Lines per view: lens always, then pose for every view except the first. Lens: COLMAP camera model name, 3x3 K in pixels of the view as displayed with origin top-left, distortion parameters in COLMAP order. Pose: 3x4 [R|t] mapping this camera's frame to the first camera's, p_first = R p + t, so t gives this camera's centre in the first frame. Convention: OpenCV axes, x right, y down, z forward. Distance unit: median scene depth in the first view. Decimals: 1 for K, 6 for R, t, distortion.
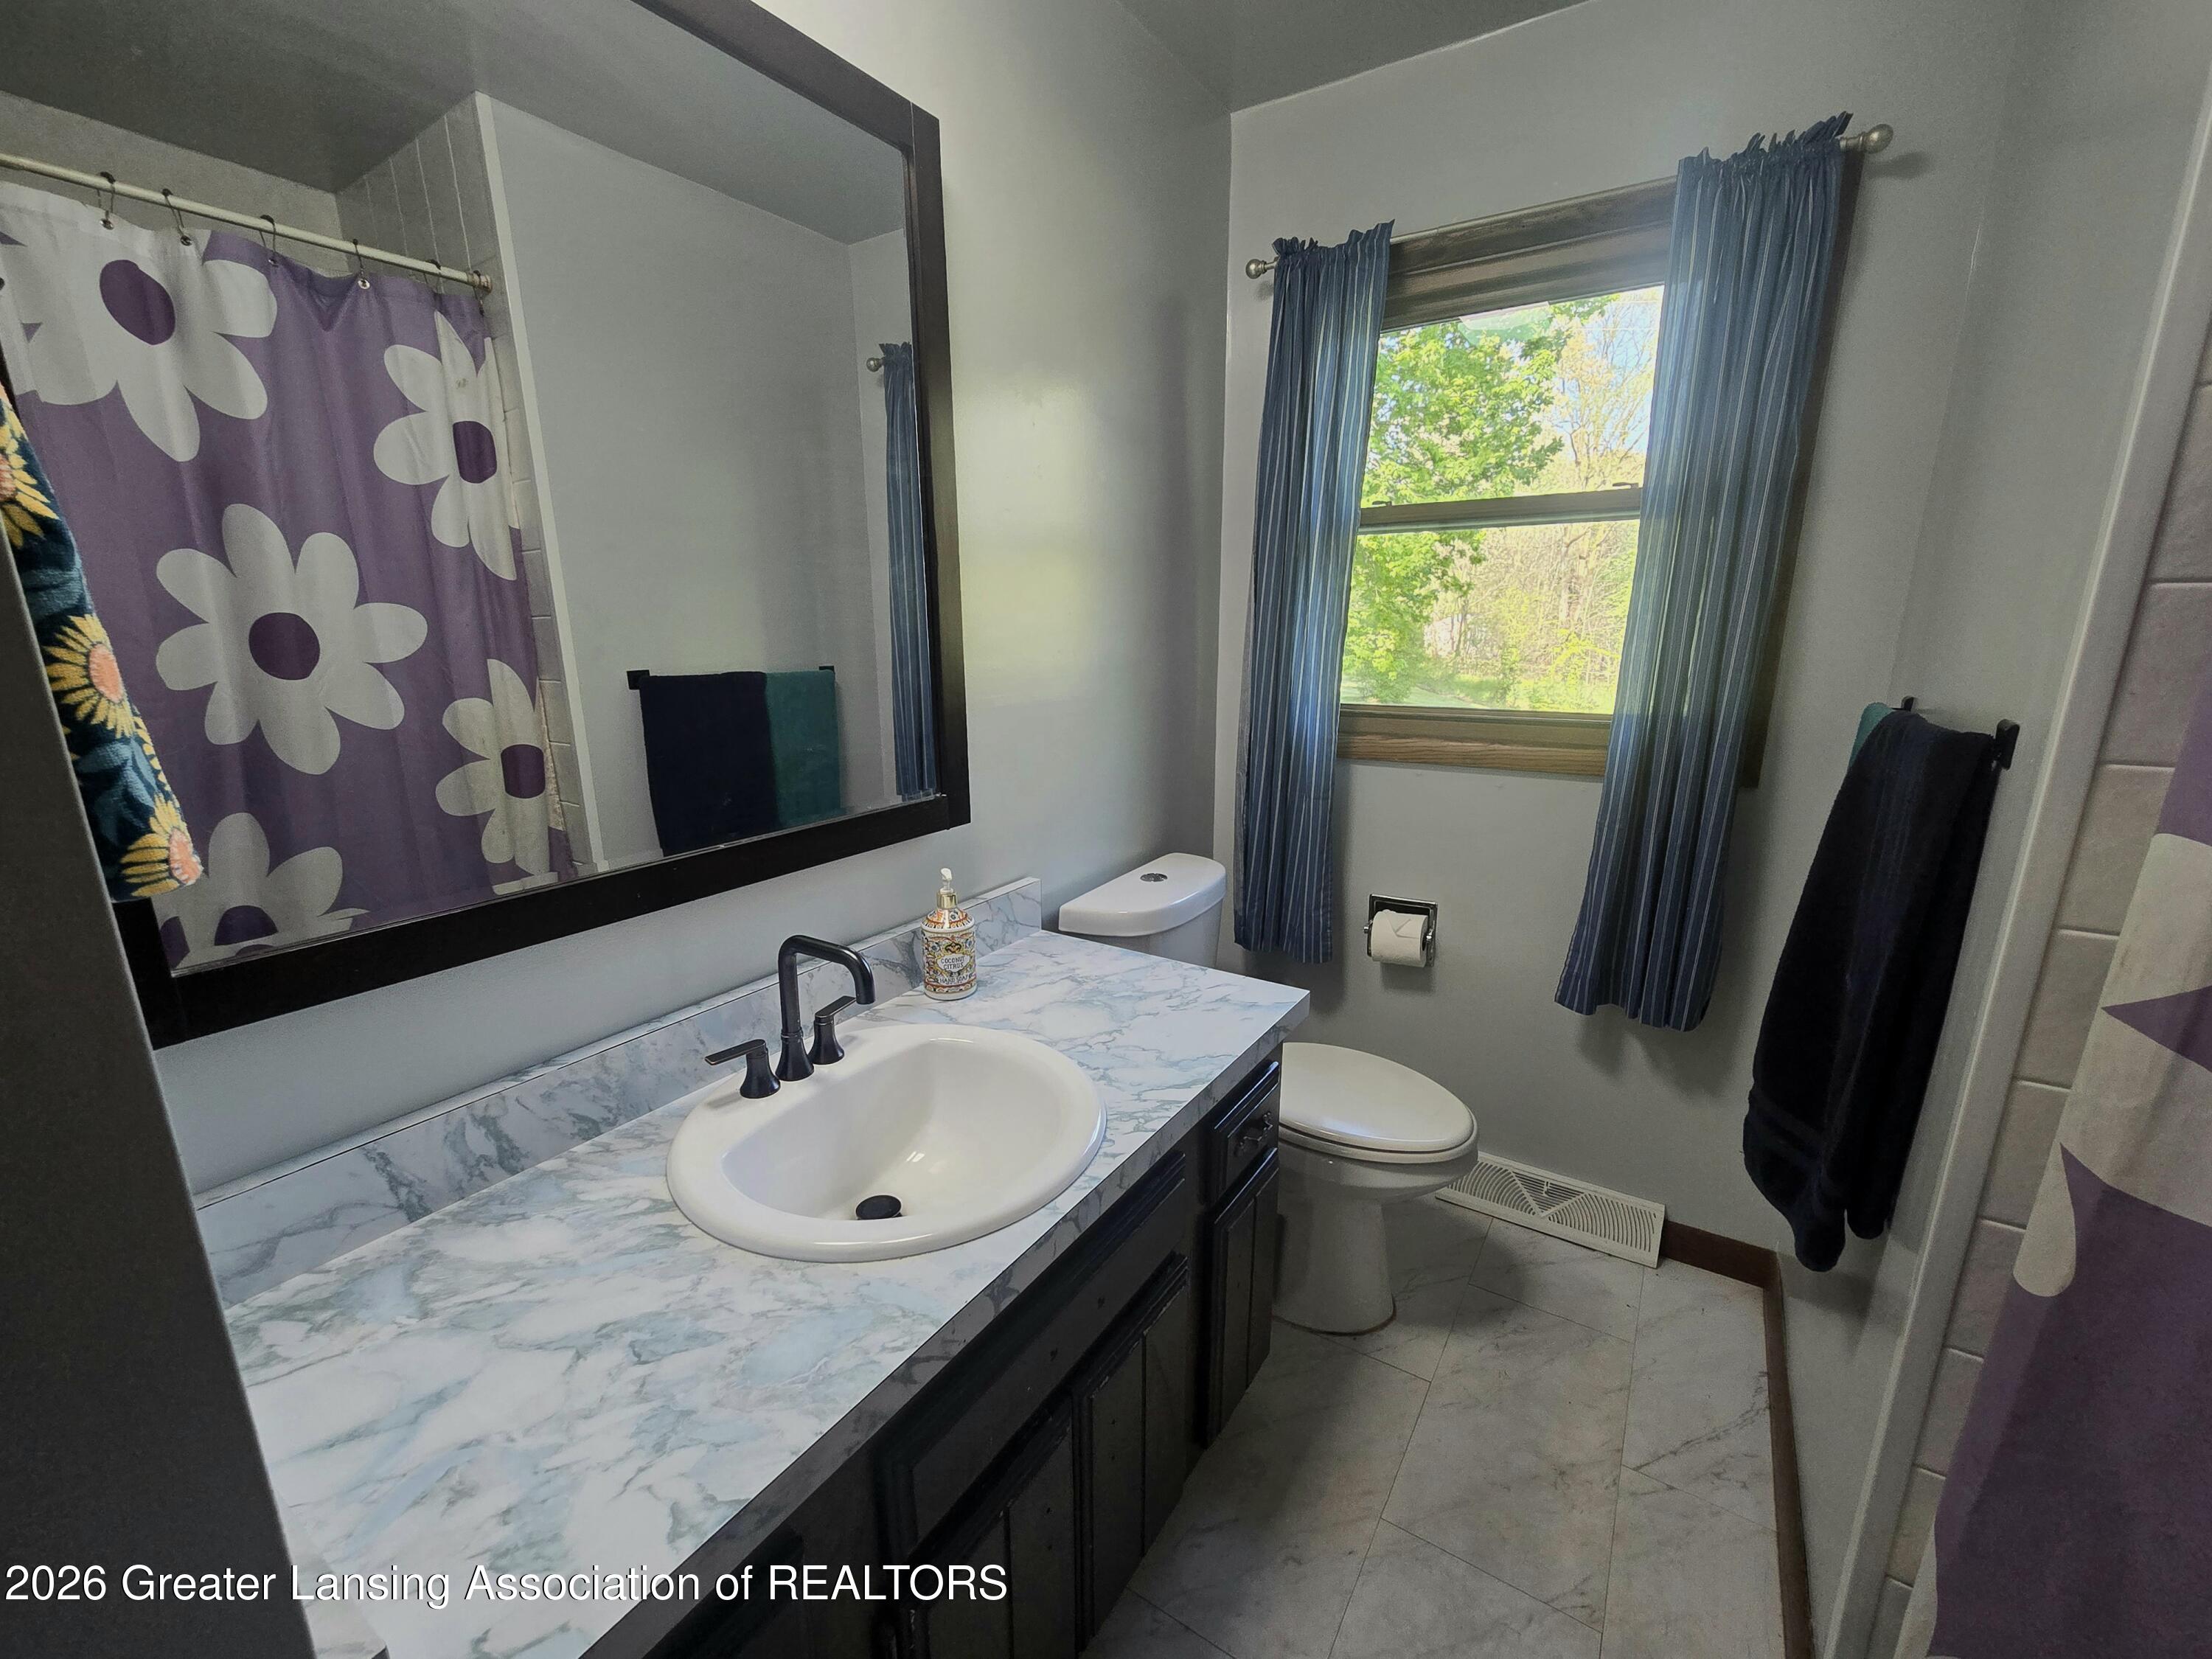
lens RADIAL K [[895.1, 0, 1104.8], [0, 895.1, 837.3], [0, 0, 1]] dist [-0.004856, 0.001982]
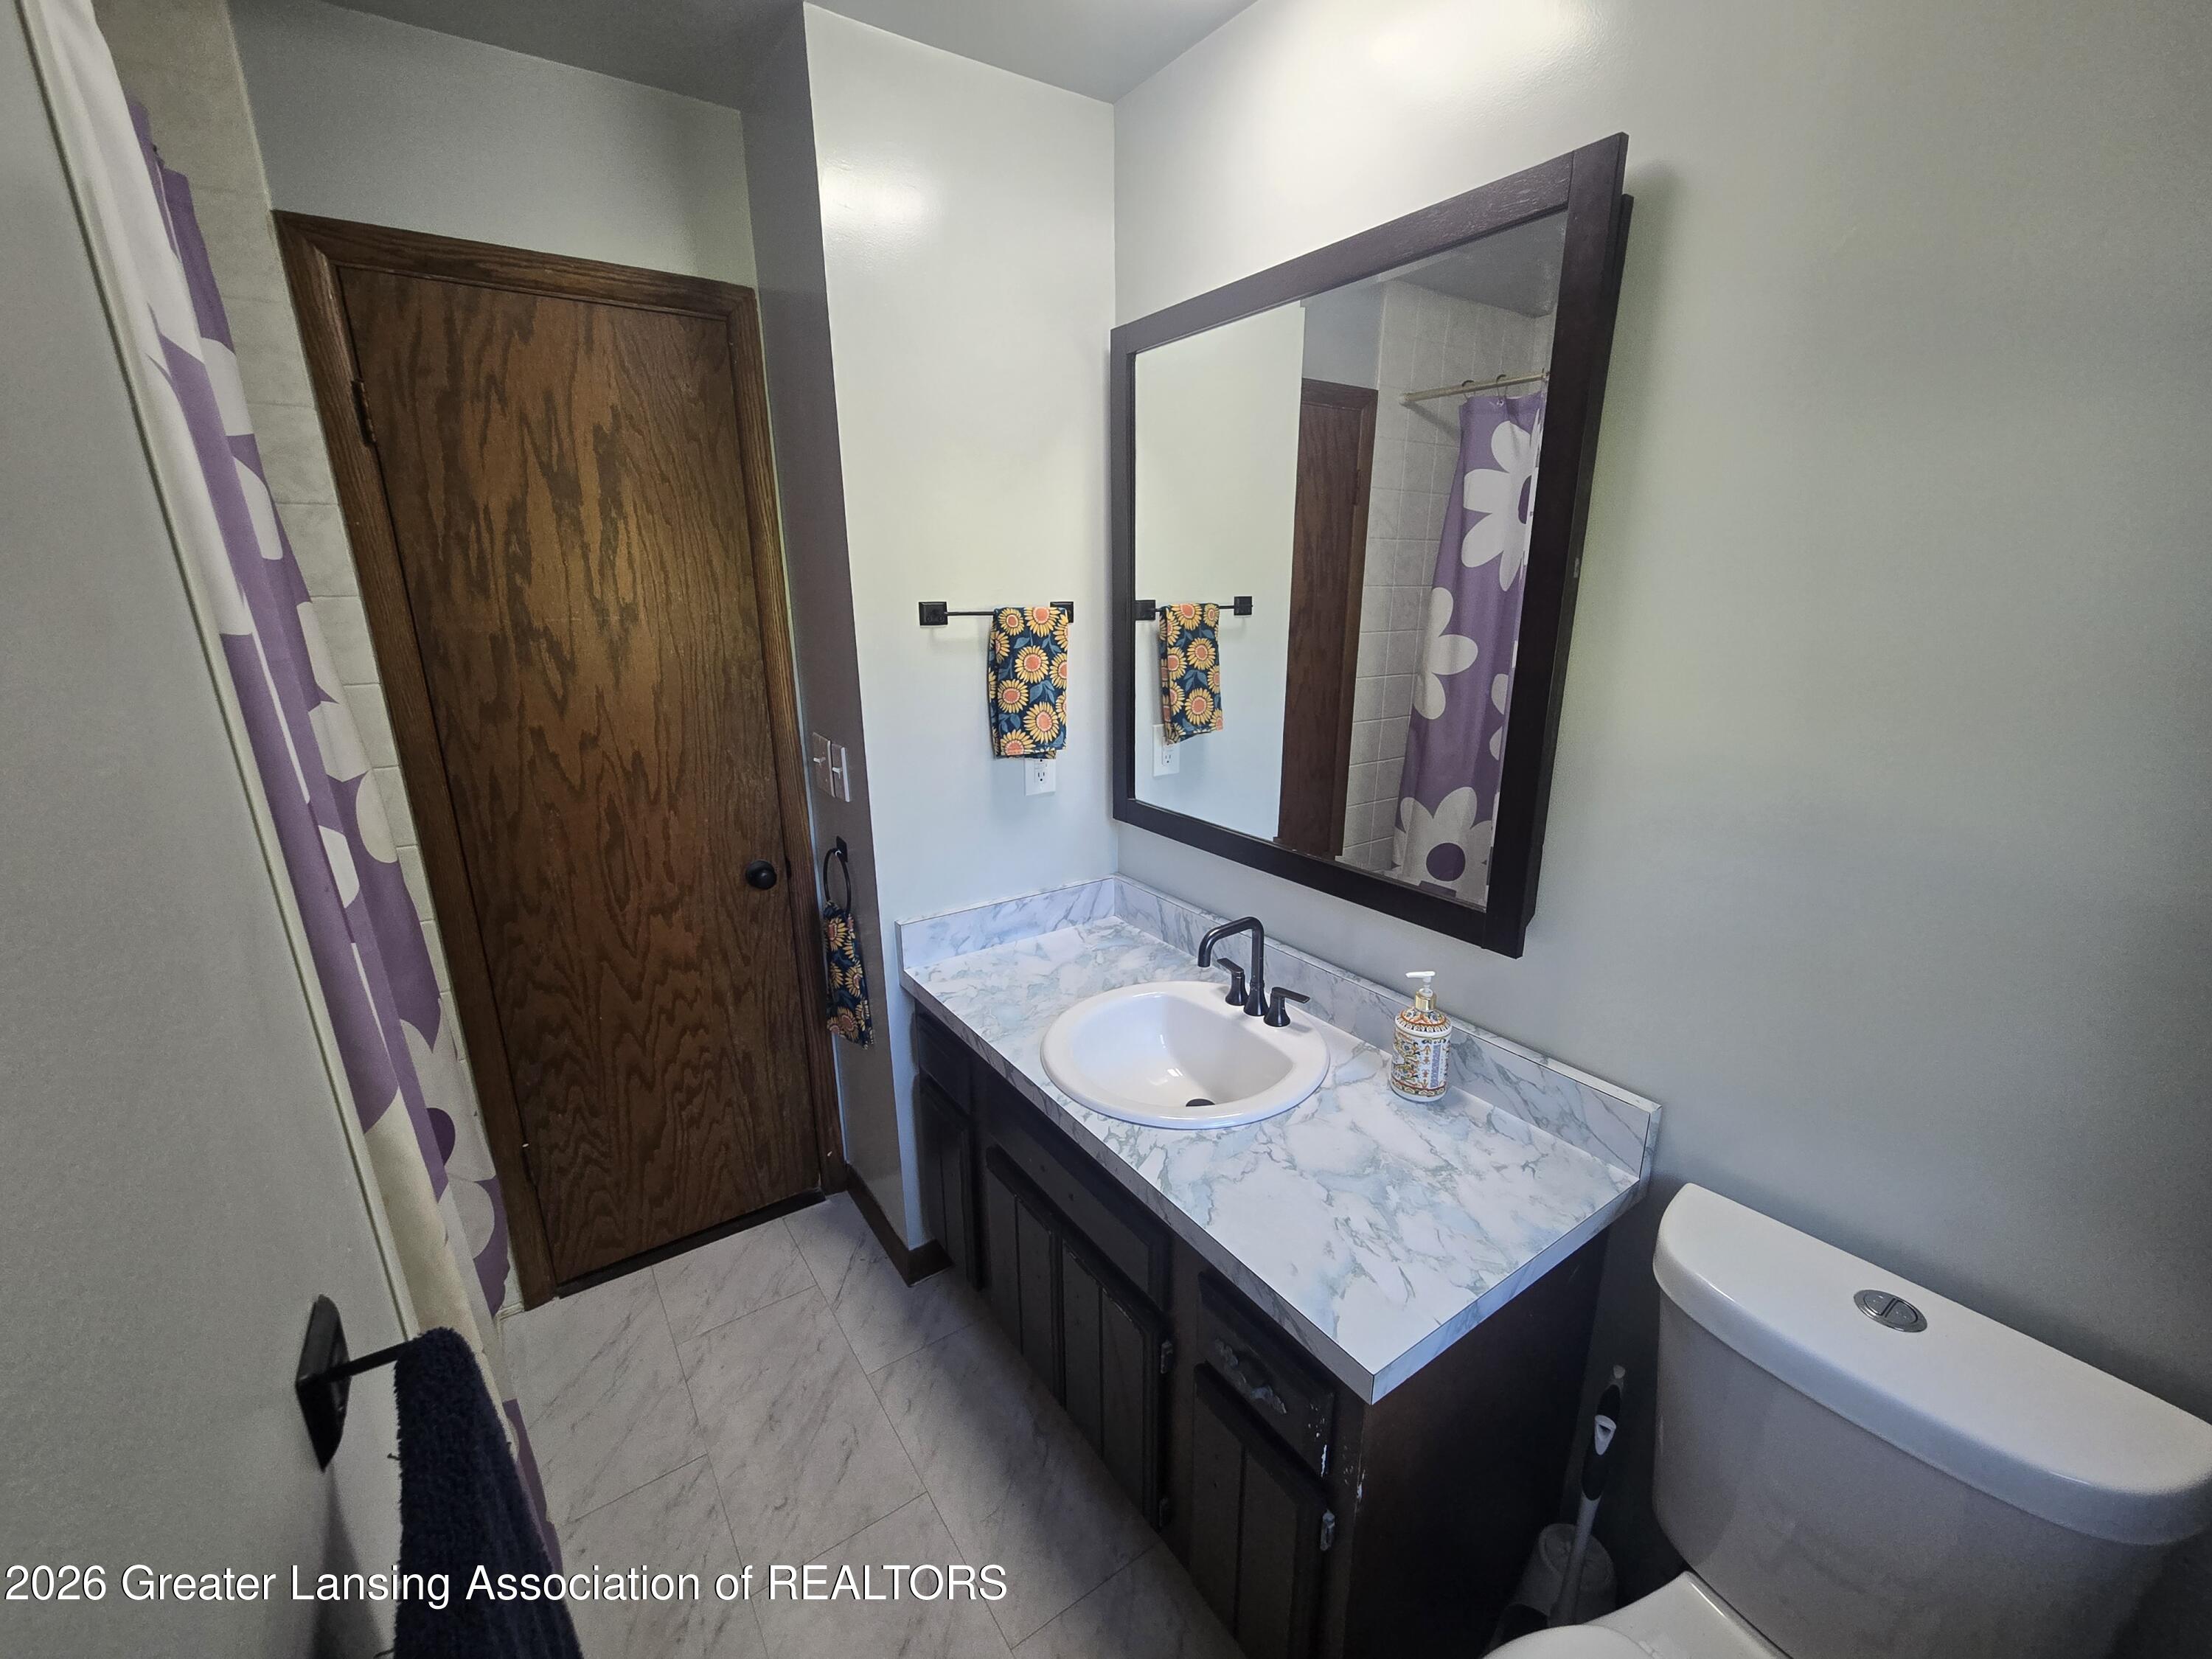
lens RADIAL K [[895.1, 0, 1104.9], [0, 895.1, 839.2], [0, 0, 1]] dist [-0.004856, 0.001982]
pose [[-0.366655, 0.259903, -0.893317, 1.119236], [-0.214875, 0.910570, 0.353116, -0.517360], [0.905203, 0.321423, -0.278018, 1.296934]]
